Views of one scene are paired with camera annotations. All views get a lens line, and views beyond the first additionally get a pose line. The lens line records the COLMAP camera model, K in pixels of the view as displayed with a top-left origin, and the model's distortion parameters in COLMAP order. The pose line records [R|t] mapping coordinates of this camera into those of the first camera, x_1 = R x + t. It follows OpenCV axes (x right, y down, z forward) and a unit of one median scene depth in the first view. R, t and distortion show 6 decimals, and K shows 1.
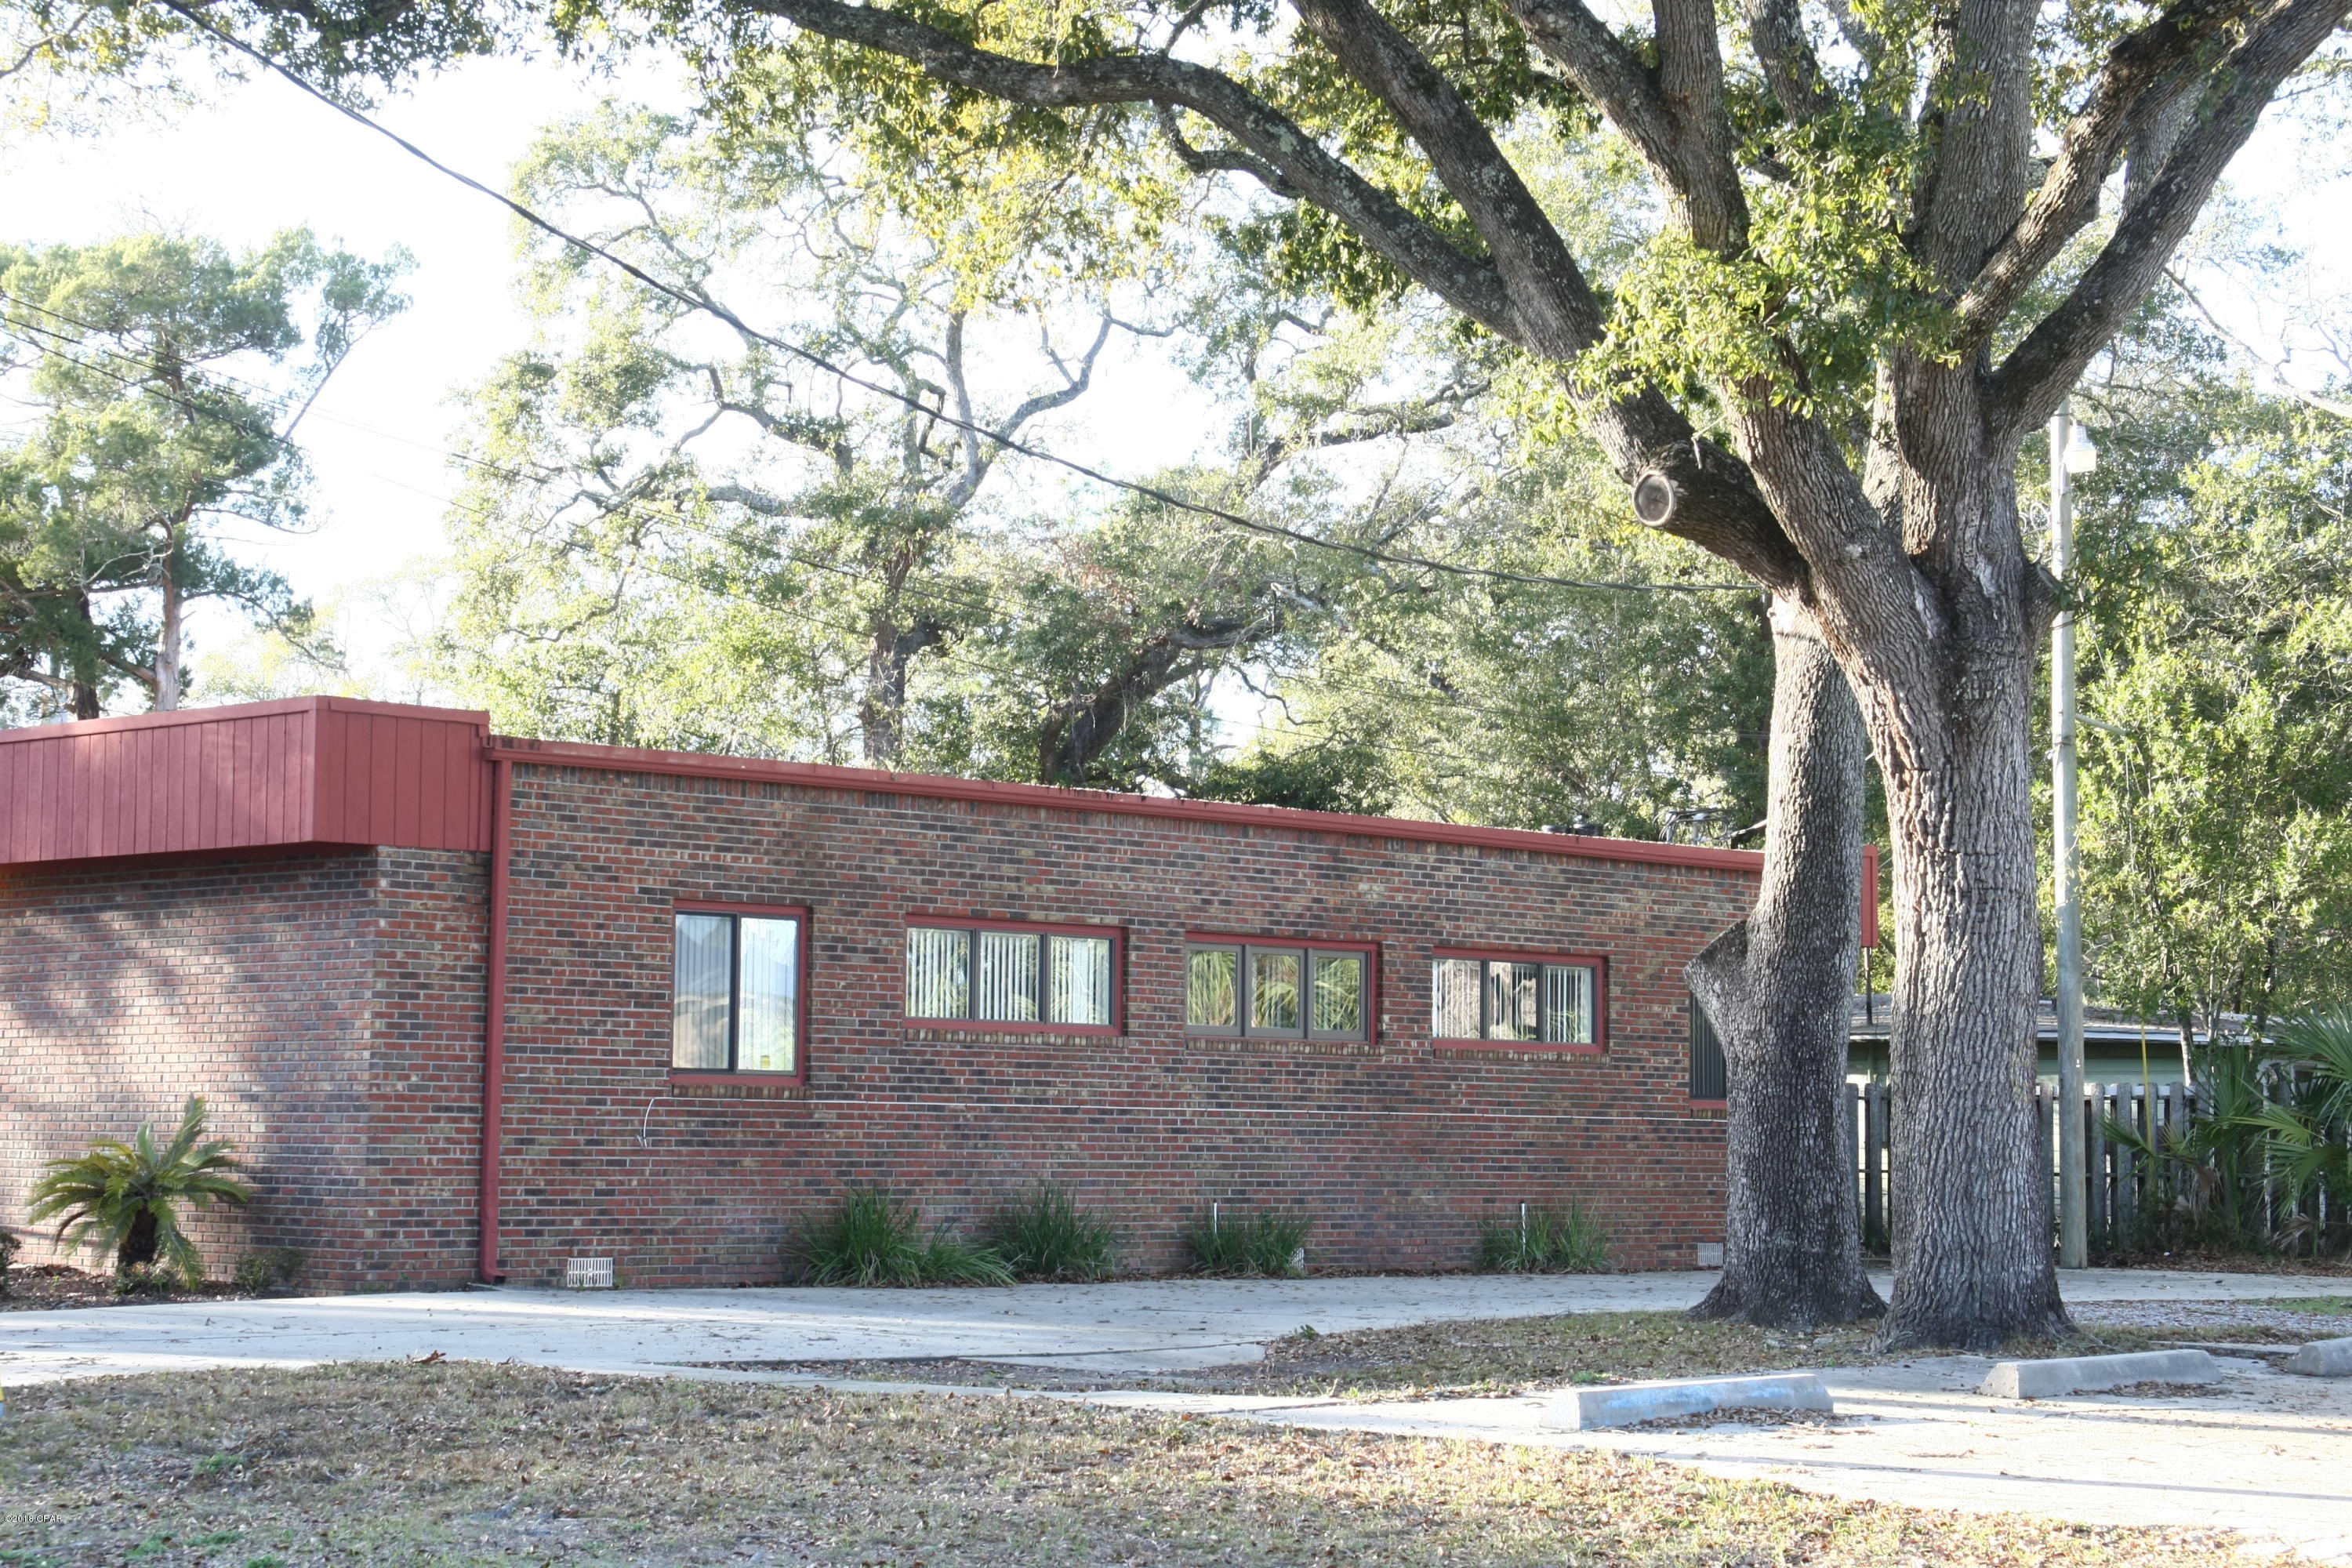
lens RADIAL K [[4097.0, 0, 1176.0], [0, 4097.0, 784.0], [0, 0, 1]] dist [0.088133, 0.143264]
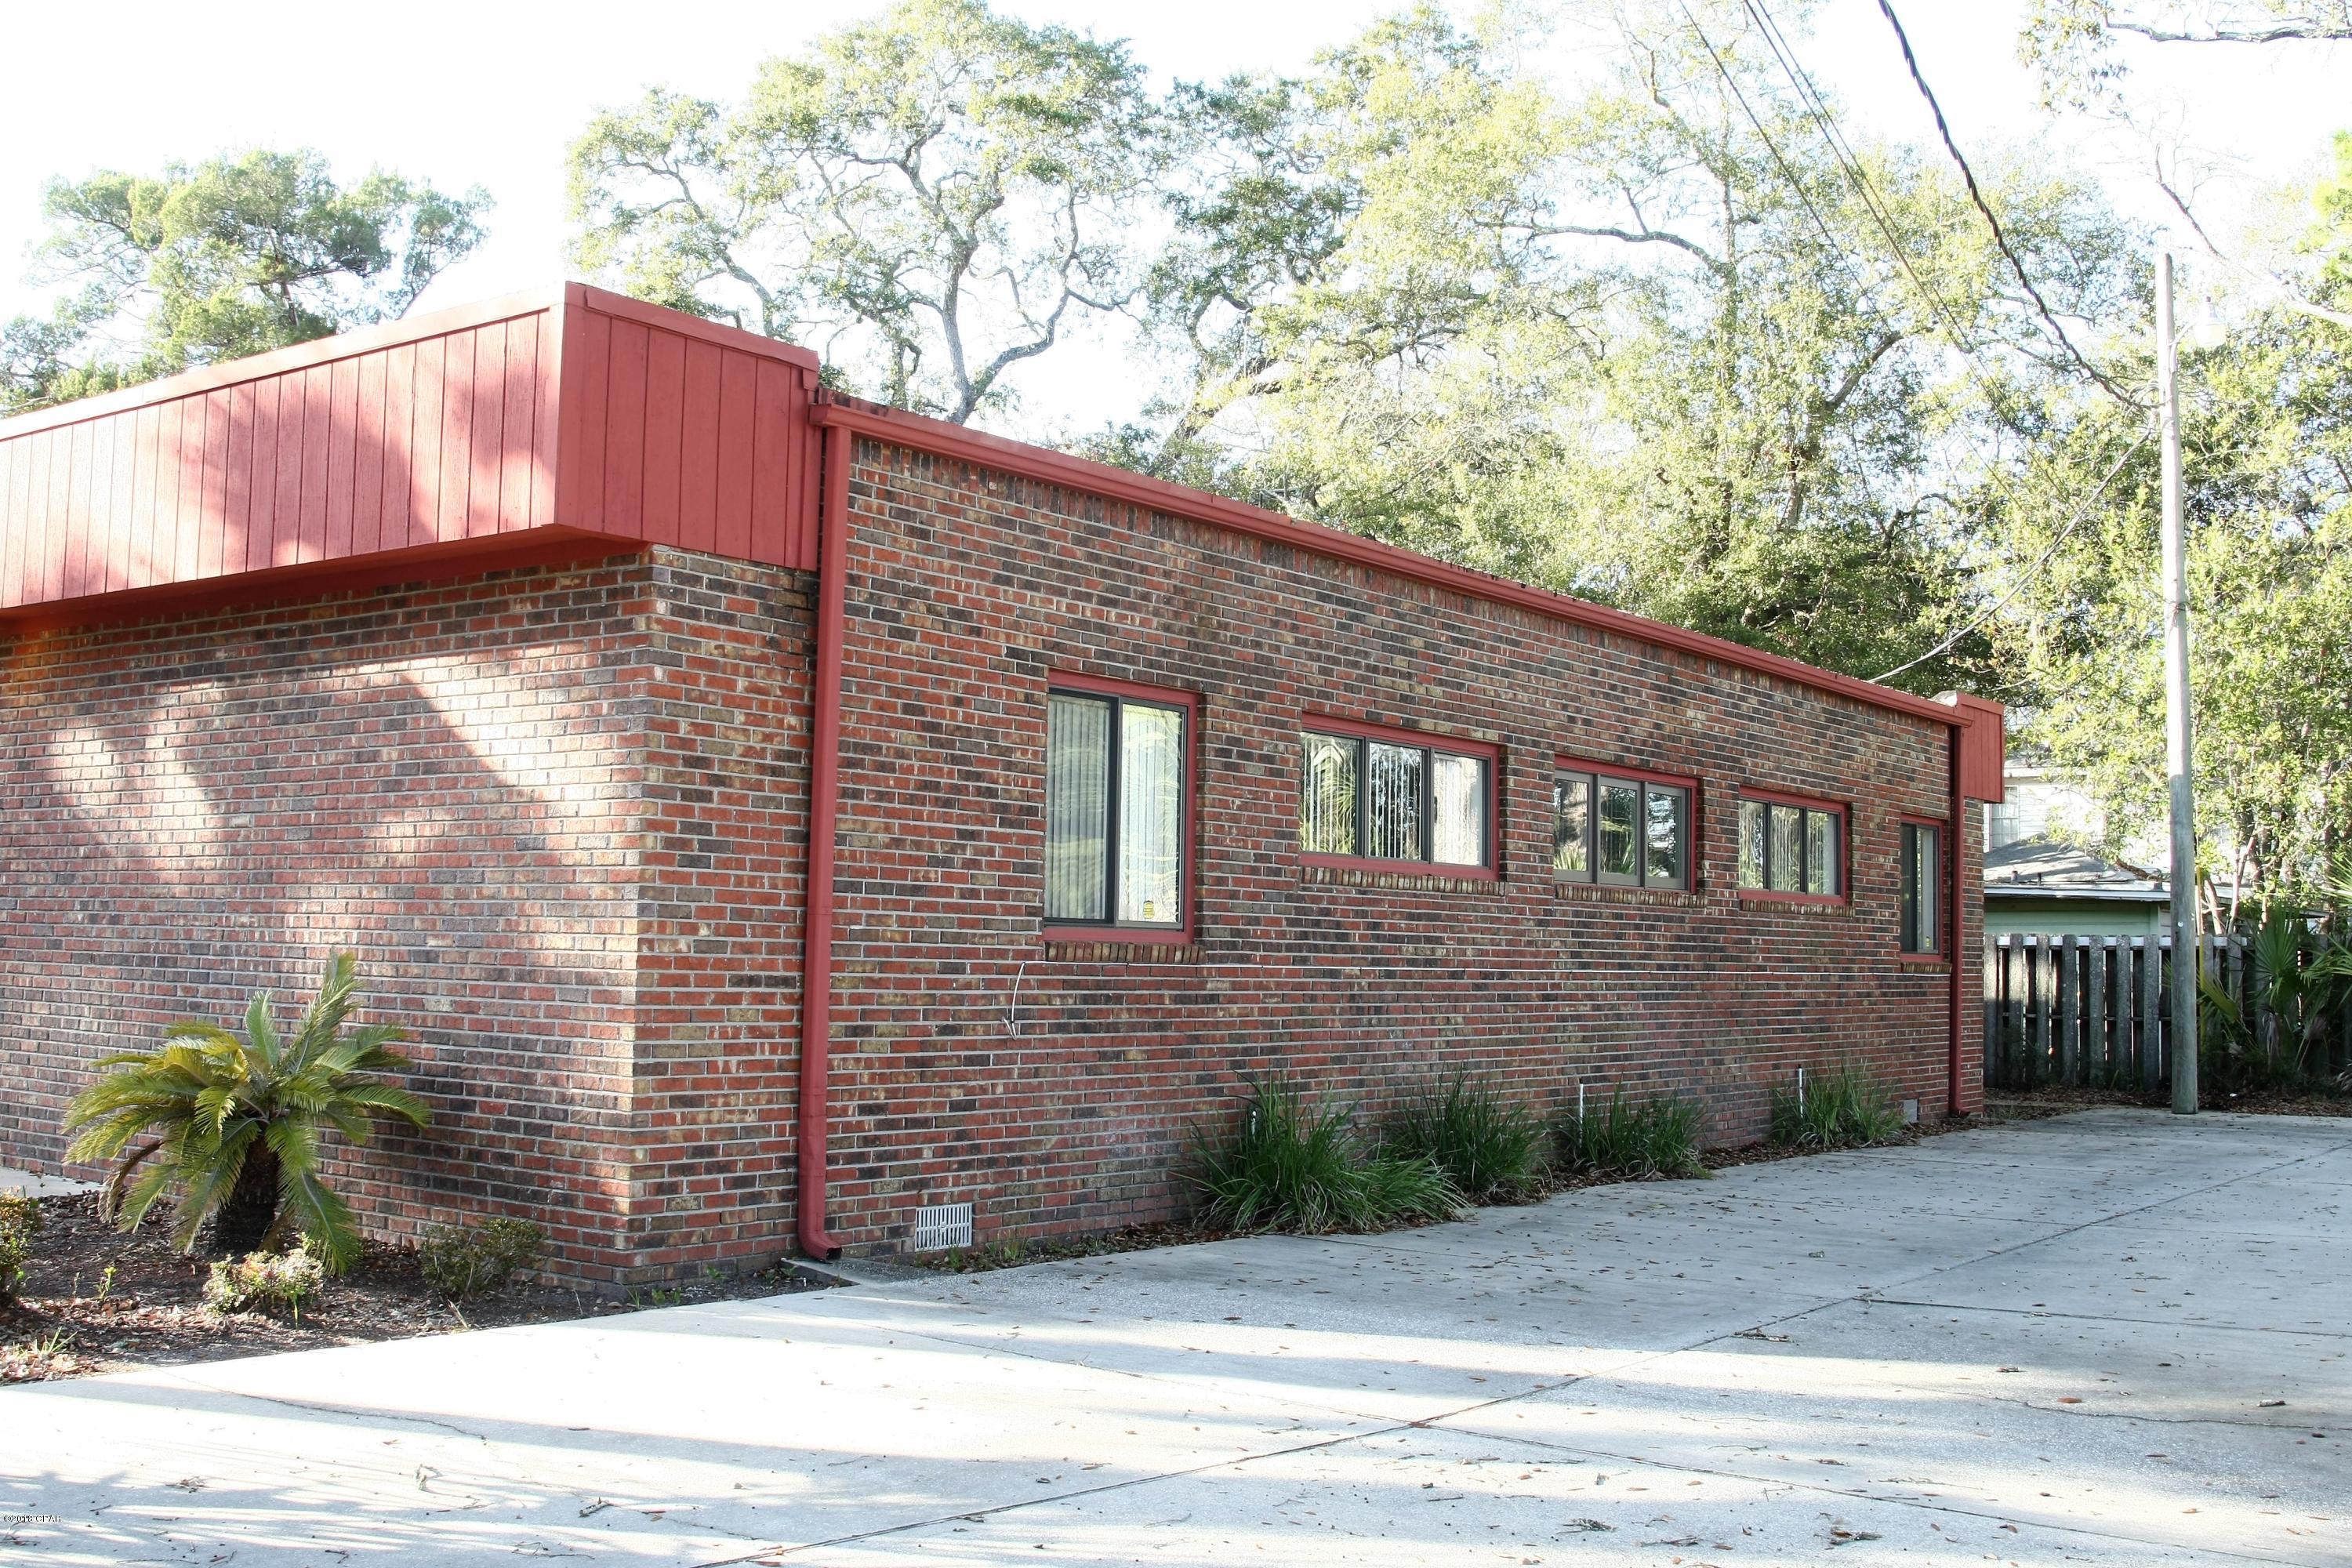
lens RADIAL K [[2459.7, 0, 1207.1], [0, 2459.7, 779.9], [0, 0, 1]] dist [-0.171012, 0.307805]
pose [[0.990356, 0.016523, 0.137558, -0.148790], [-0.018668, 0.999723, 0.014317, 0.039256], [-0.137283, -0.016747, 0.990390, 0.582127]]
